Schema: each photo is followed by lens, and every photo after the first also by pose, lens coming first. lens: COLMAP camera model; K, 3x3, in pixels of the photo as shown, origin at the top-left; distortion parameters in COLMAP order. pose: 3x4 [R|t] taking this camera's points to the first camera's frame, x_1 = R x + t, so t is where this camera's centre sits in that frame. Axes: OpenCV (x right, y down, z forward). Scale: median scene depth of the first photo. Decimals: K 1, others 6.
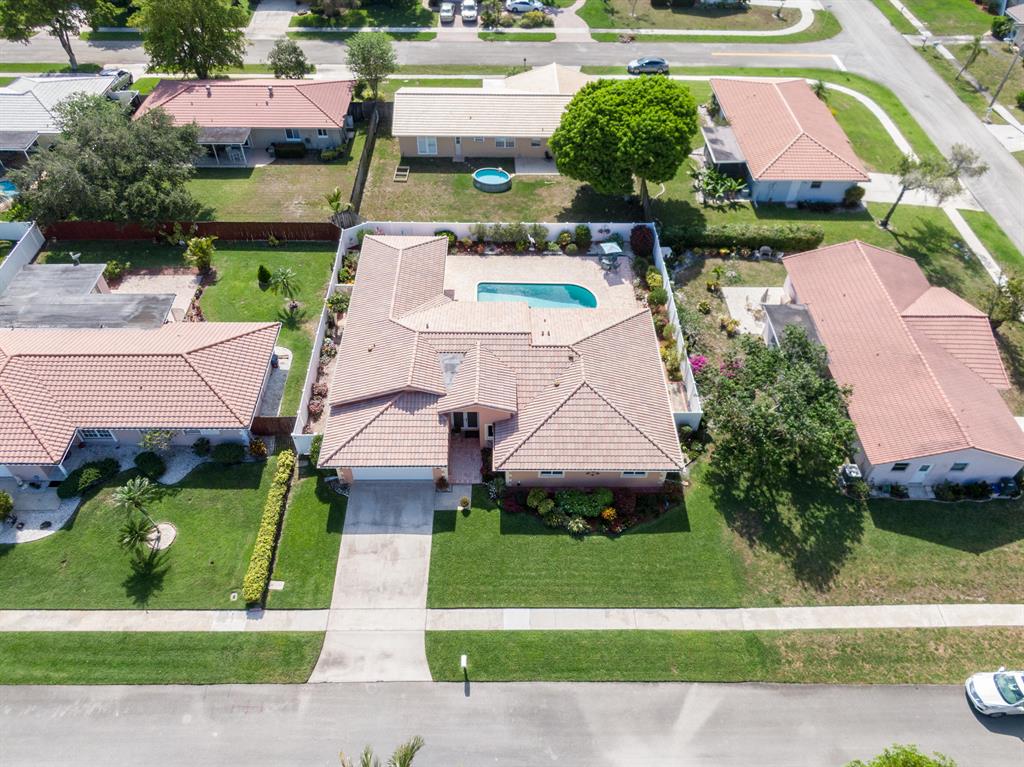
lens RADIAL K [[721.6, 0, 512.0], [0, 721.6, 383.5], [0, 0, 1]] dist [0.011381, -0.029049]
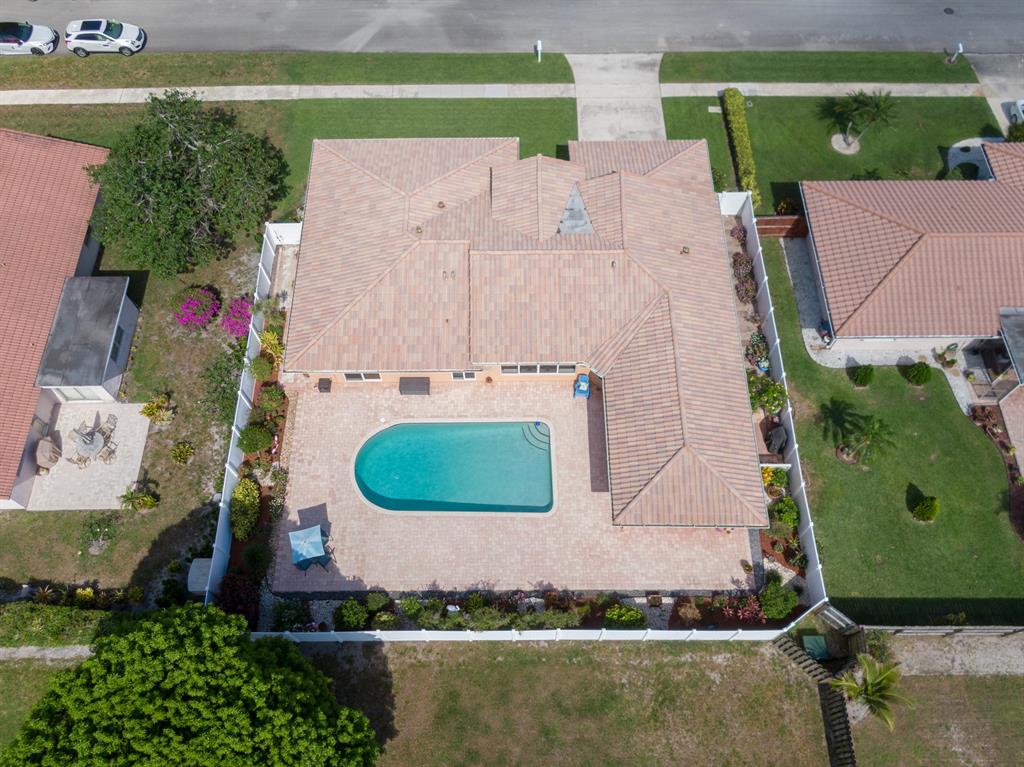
lens RADIAL K [[721.6, 0, 512.0], [0, 721.6, 383.5], [0, 0, 1]] dist [0.011381, -0.029049]
pose [[-0.999951, -0.008170, -0.005673, -0.014192], [-0.002034, -0.390292, 0.920689, -0.807504], [-0.009736, 0.920655, 0.390256, 0.871371]]
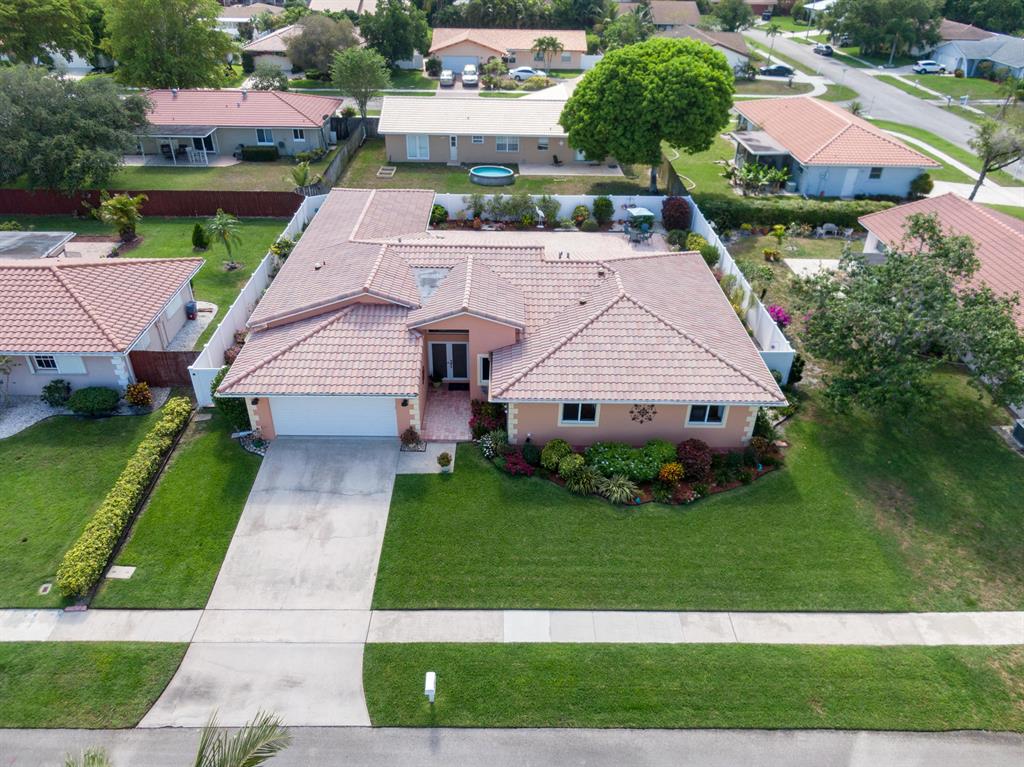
lens RADIAL K [[724.2, 0, 512.0], [0, 724.2, 383.5], [0, 0, 1]] dist [-0.004056, -0.003355]
pose [[0.999992, 0.003895, 0.001155, -0.006154], [-0.003509, 0.971337, -0.237682, 0.245115], [-0.002047, 0.237676, 0.971342, 0.352402]]
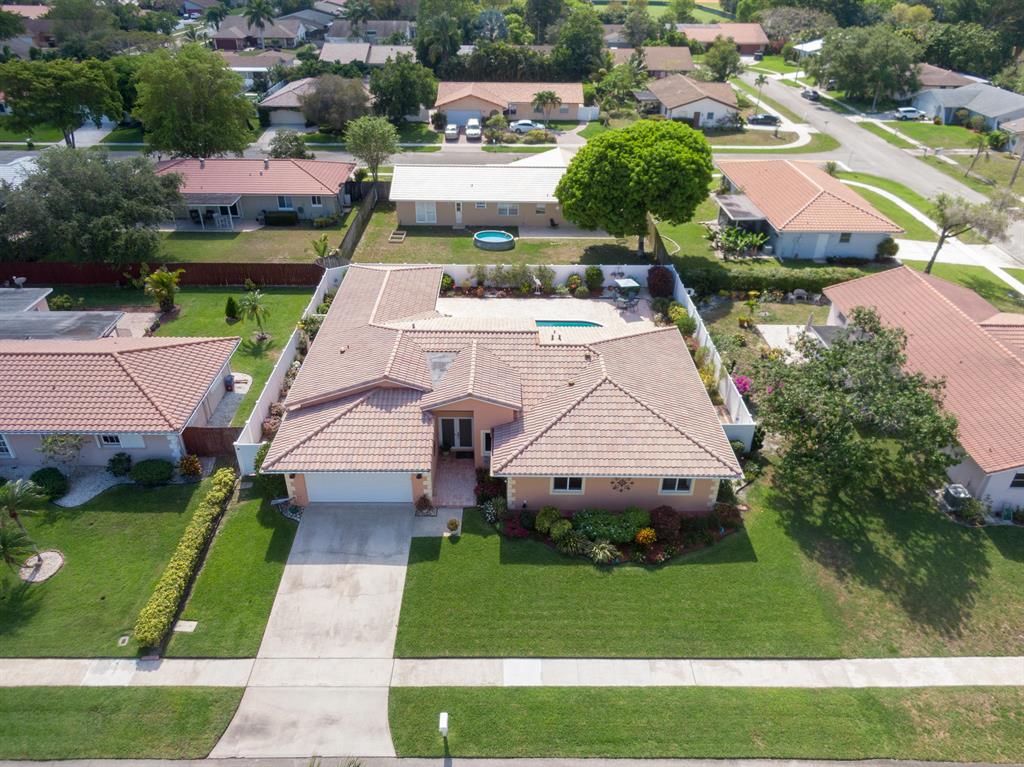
lens RADIAL K [[721.6, 0, 512.0], [0, 721.6, 383.5], [0, 0, 1]] dist [0.011381, -0.029049]
pose [[0.999989, -0.000819, -0.004632, -0.000159], [-0.000407, 0.965963, -0.258679, 0.211673], [0.004686, 0.258678, 0.965952, 0.228865]]
